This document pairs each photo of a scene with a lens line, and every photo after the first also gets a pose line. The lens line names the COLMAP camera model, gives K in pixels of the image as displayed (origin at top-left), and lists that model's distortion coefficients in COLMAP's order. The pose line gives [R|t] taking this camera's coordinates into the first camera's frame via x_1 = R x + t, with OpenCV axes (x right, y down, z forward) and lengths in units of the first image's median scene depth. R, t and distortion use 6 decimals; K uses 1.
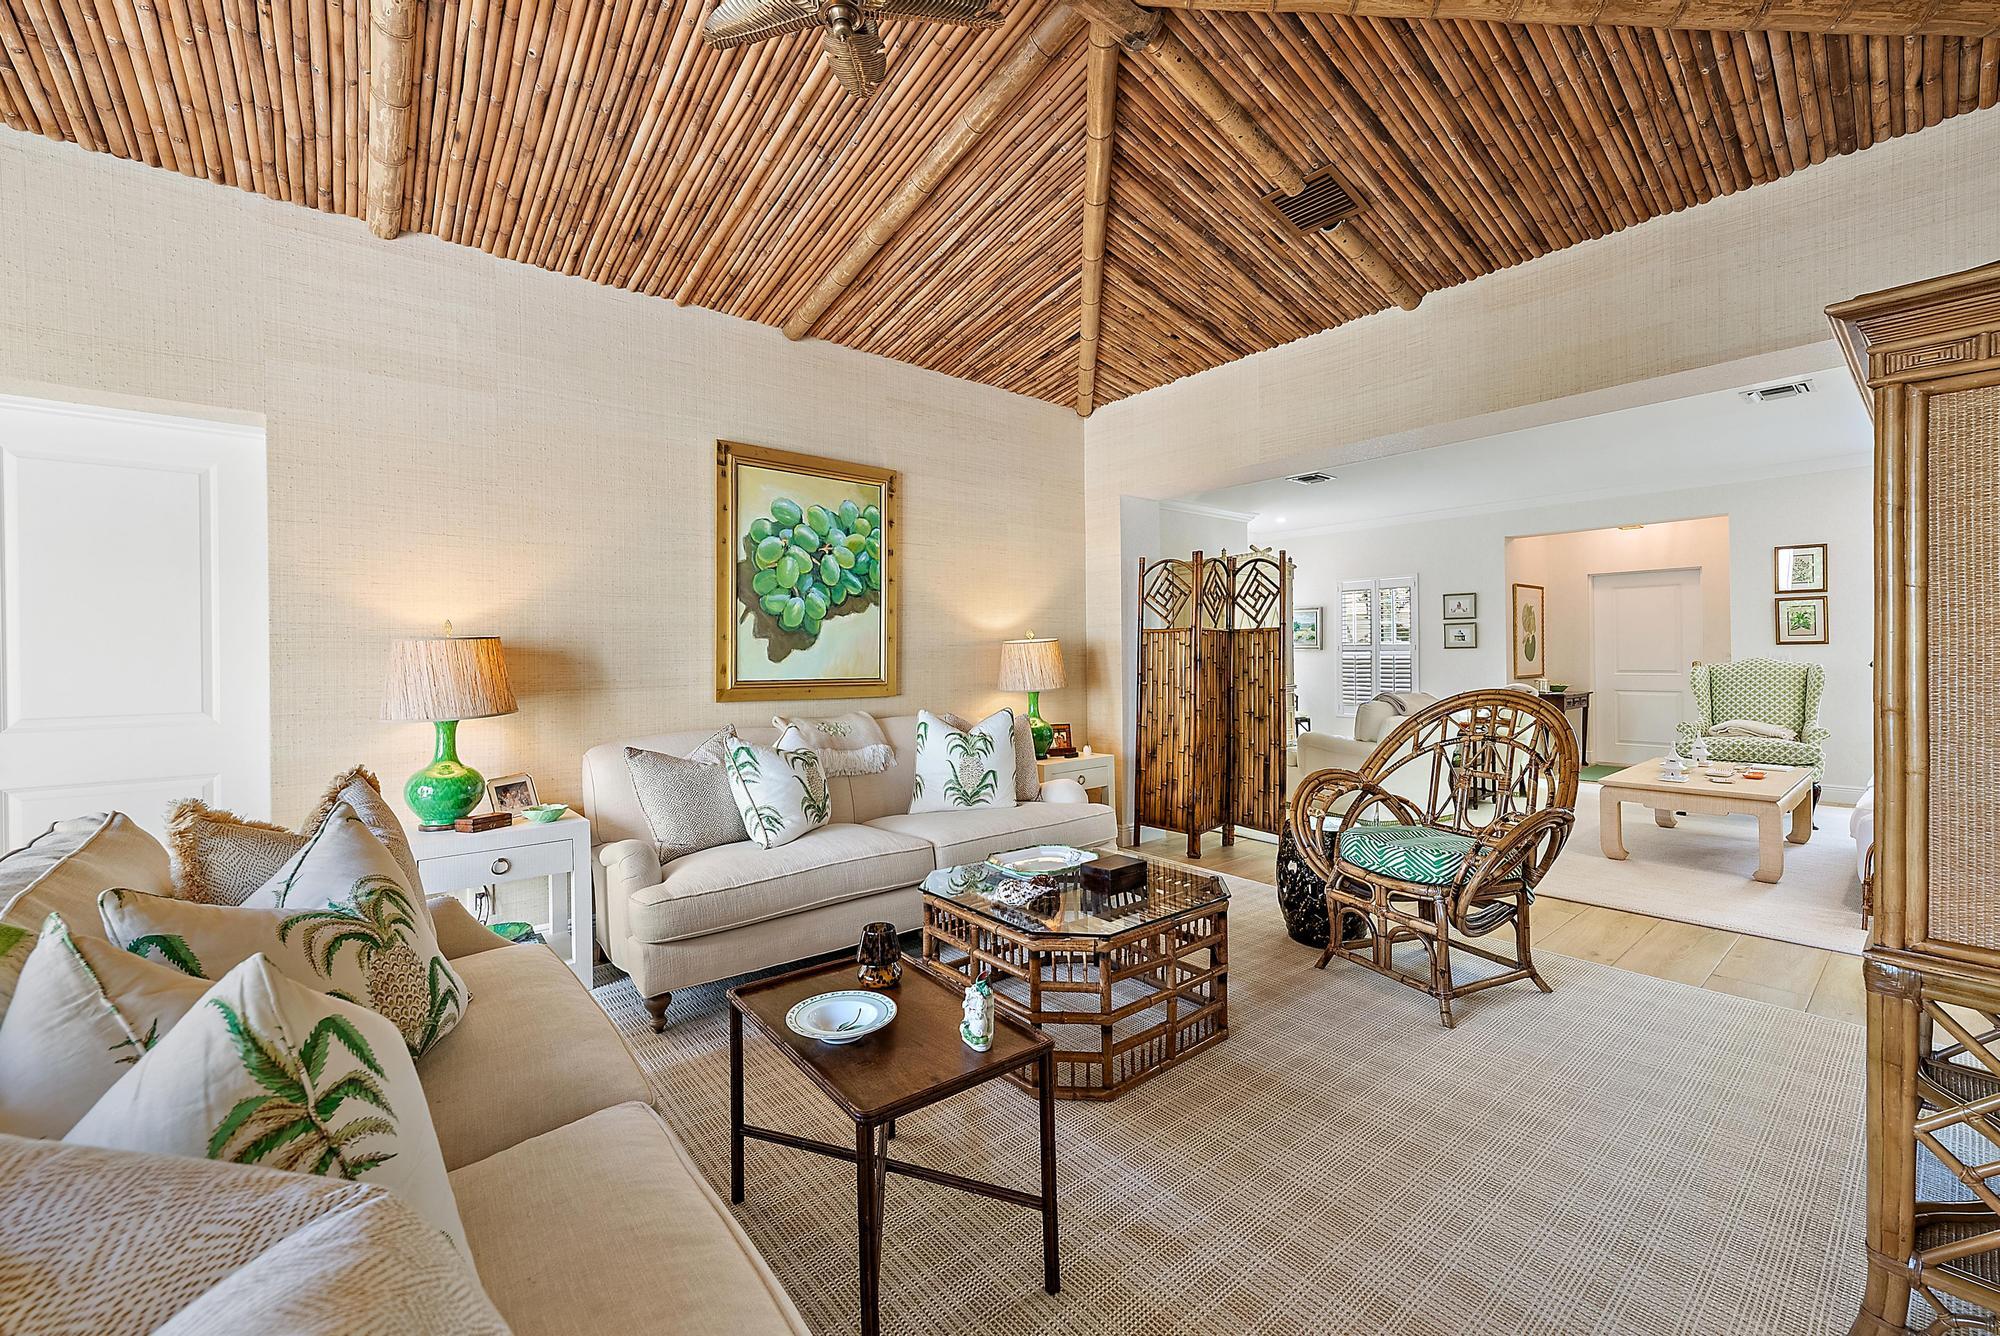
lens RADIAL K [[801.9, 0, 1010.7], [0, 801.9, 654.1], [0, 0, 1]] dist [-0.002079, -0.000211]
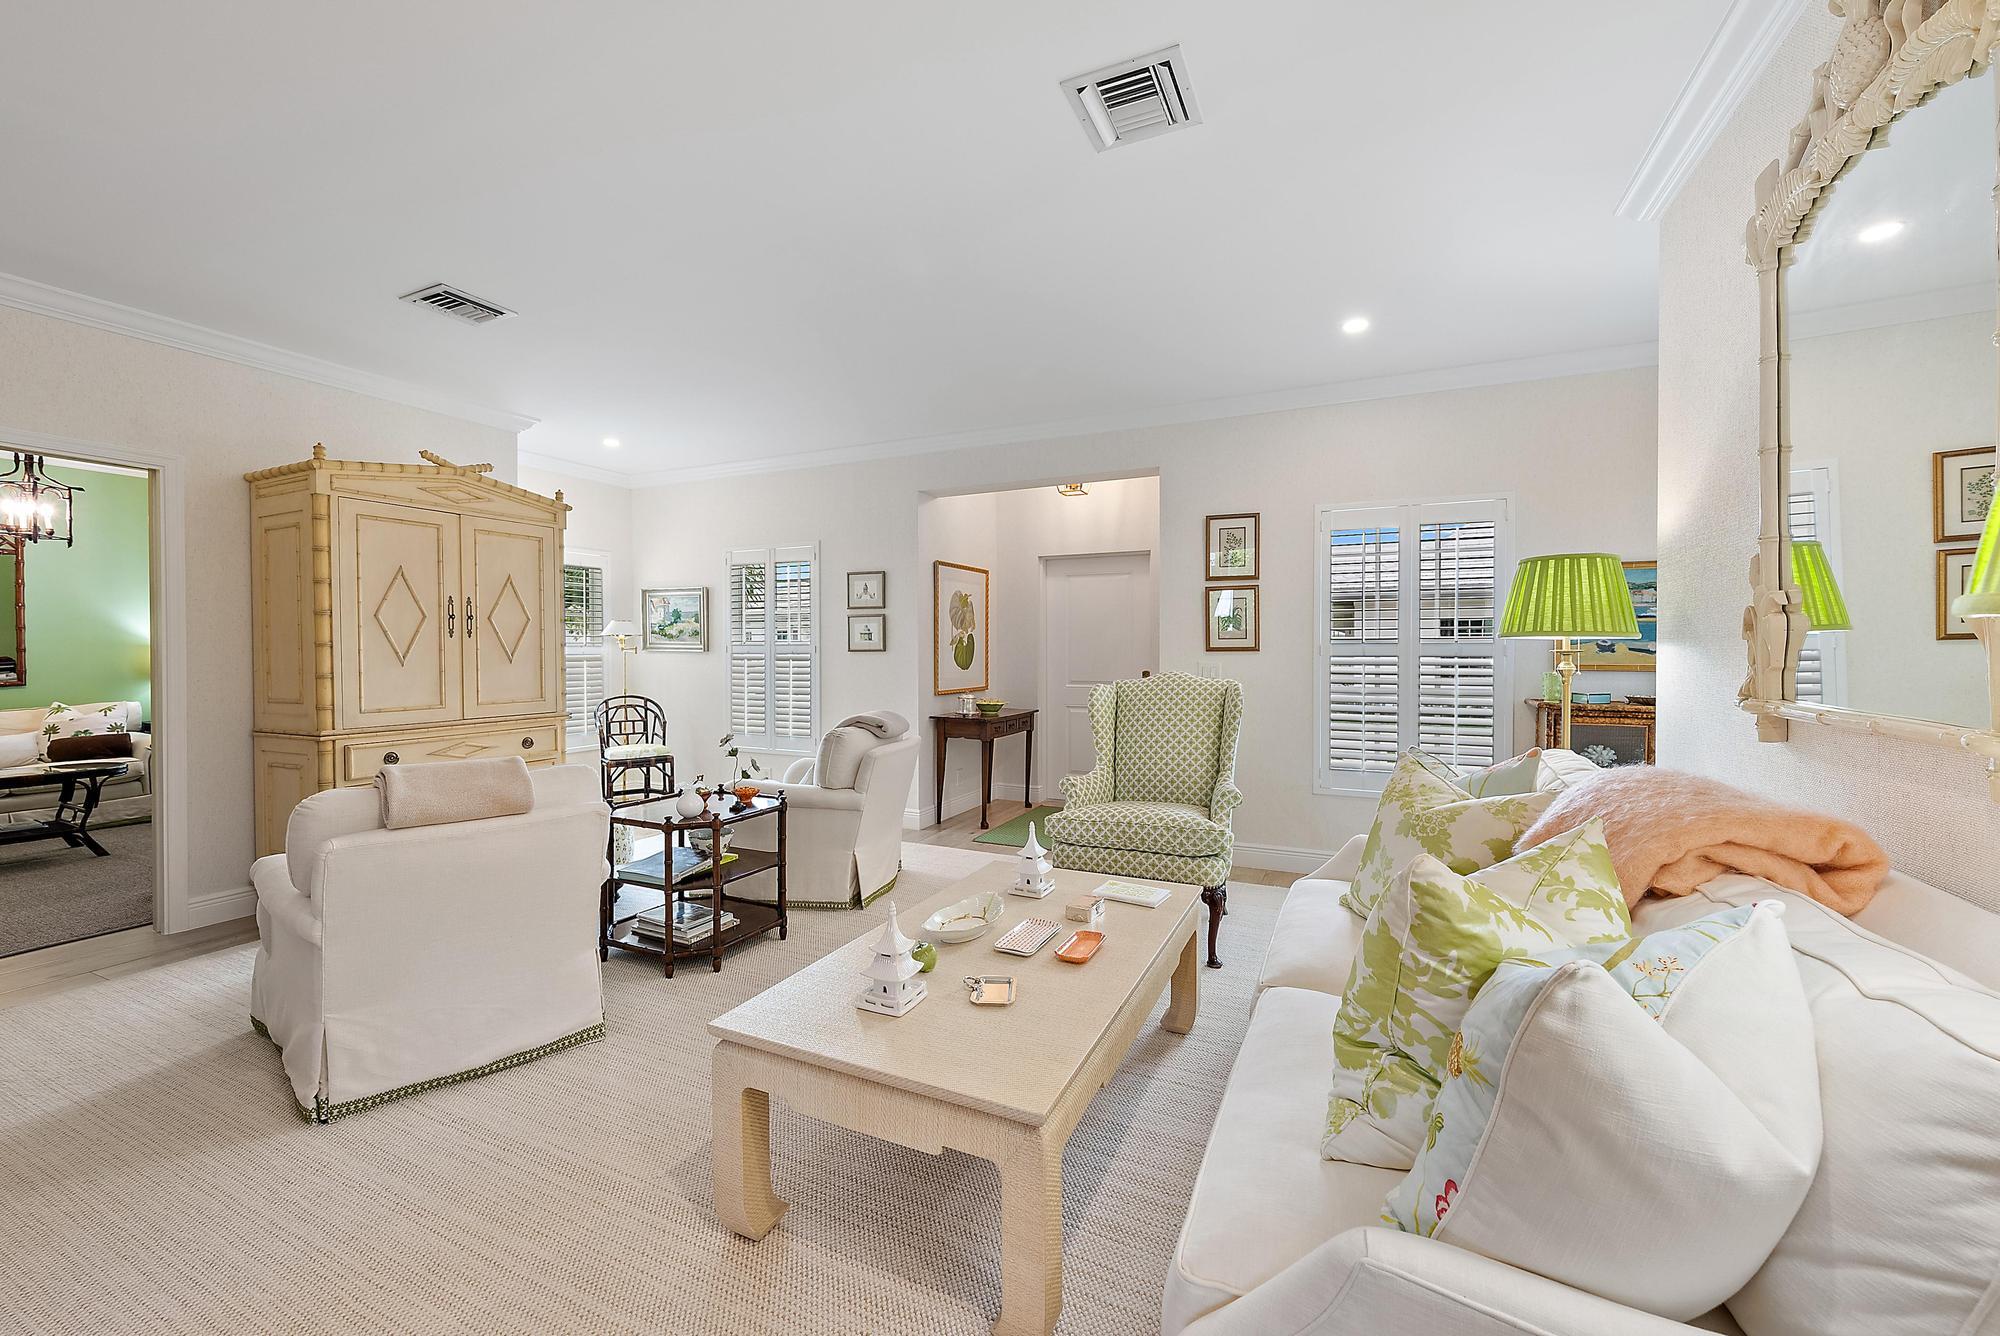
lens RADIAL K [[780.1, 0, 1007.2], [0, 780.1, 654.8], [0, 0, 1]] dist [-0.001341, -0.000132]
pose [[0.907137, 0.005704, 0.420798, 0.391282], [-0.007949, 0.999962, 0.003583, -0.007644], [-0.420761, -0.006595, 0.907147, 0.343648]]
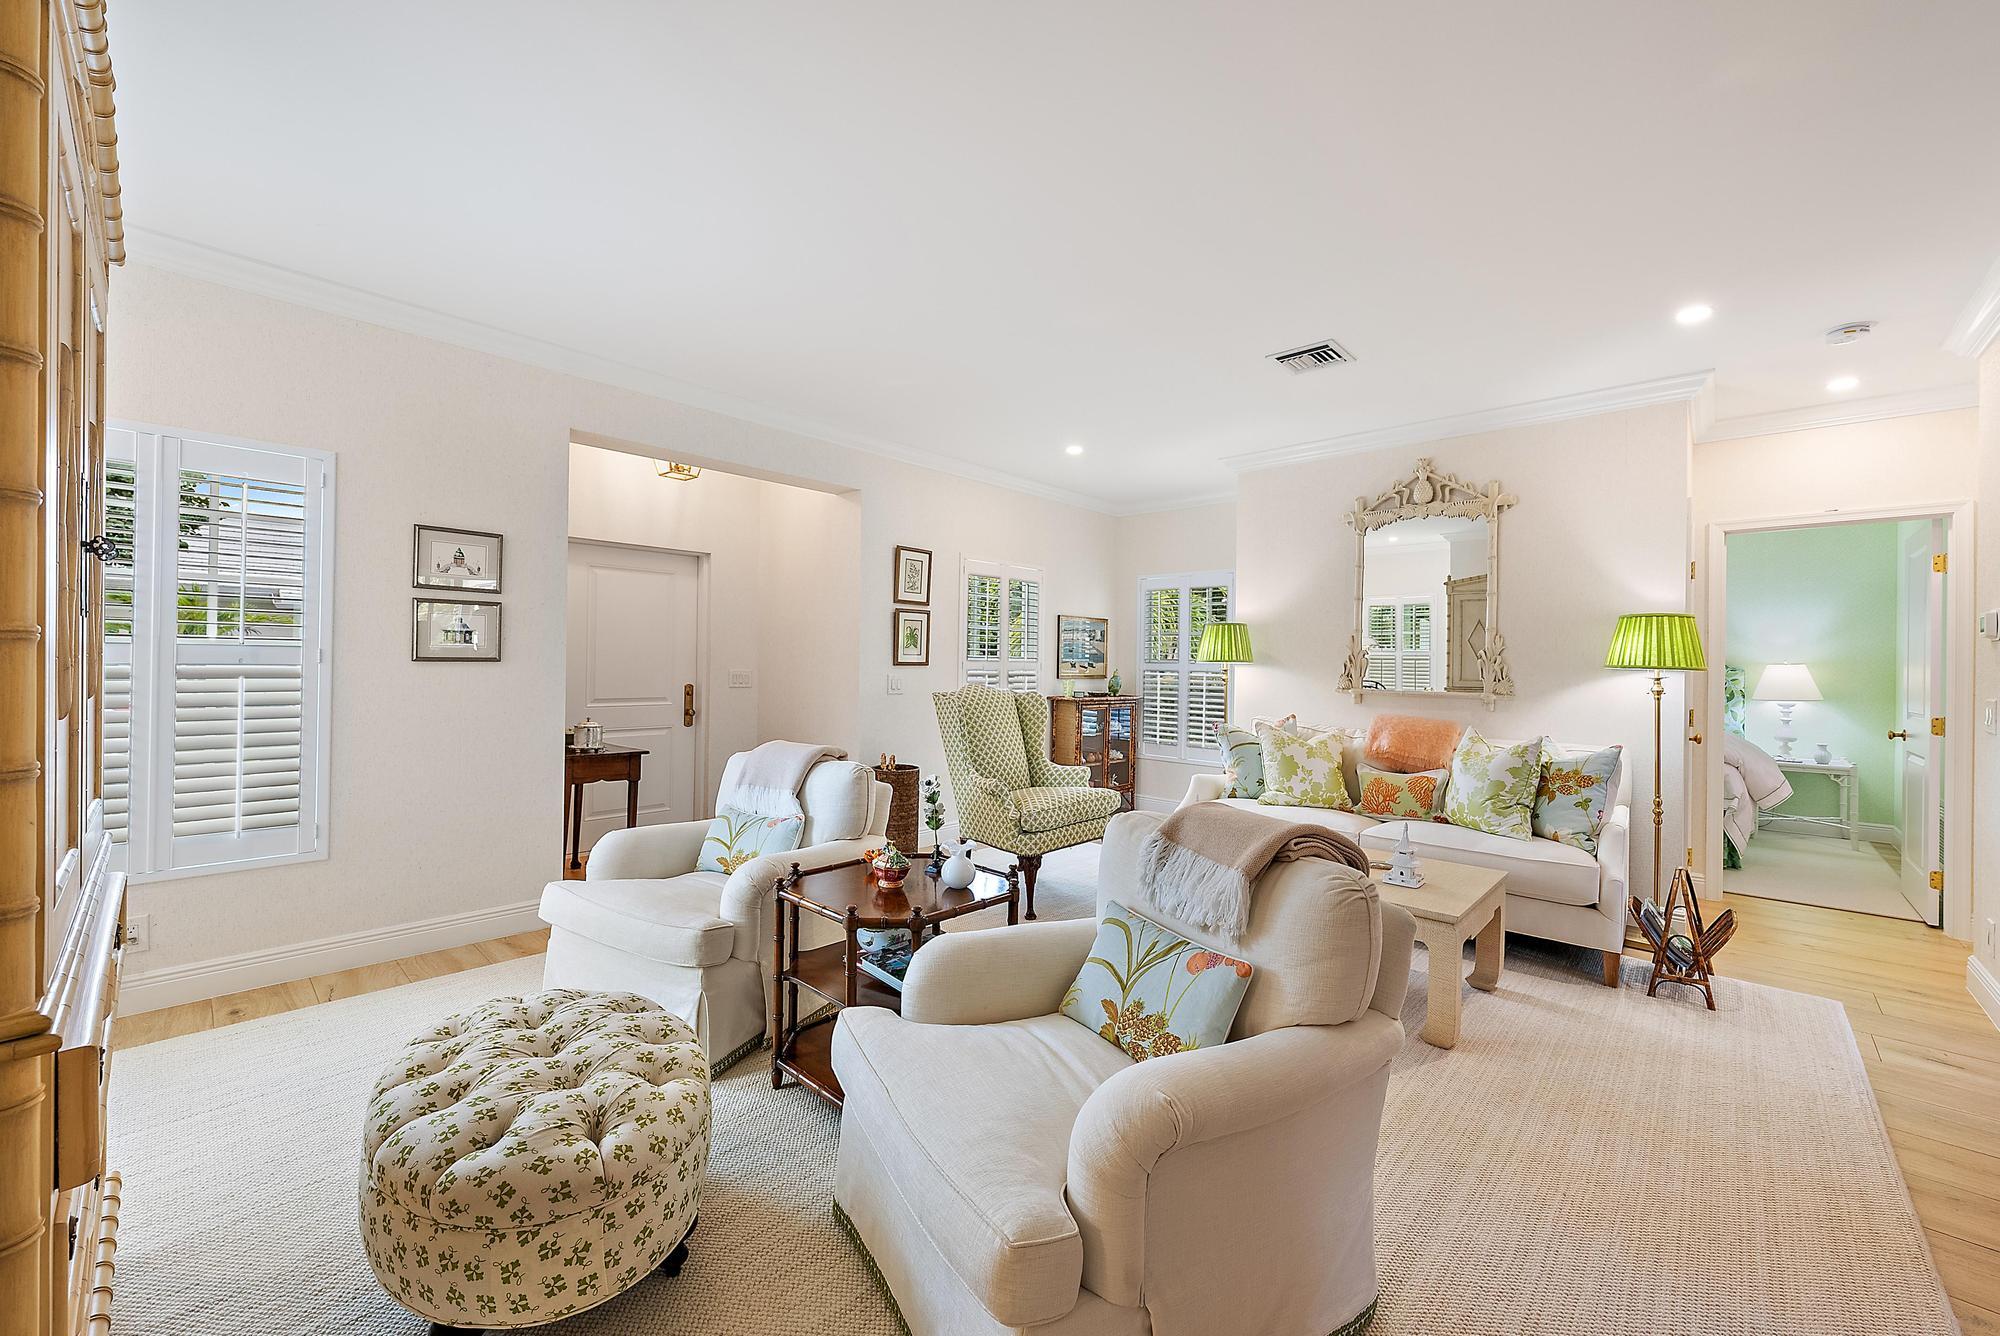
lens RADIAL K [[780.1, 0, 1007.2], [0, 780.1, 654.8], [0, 0, 1]] dist [-0.001341, -0.000132]
pose [[-0.119869, 0.025394, 0.992465, 0.125578], [-0.008040, 0.999615, -0.026548, -0.001994], [-0.992757, -0.011162, -0.119619, 0.771473]]
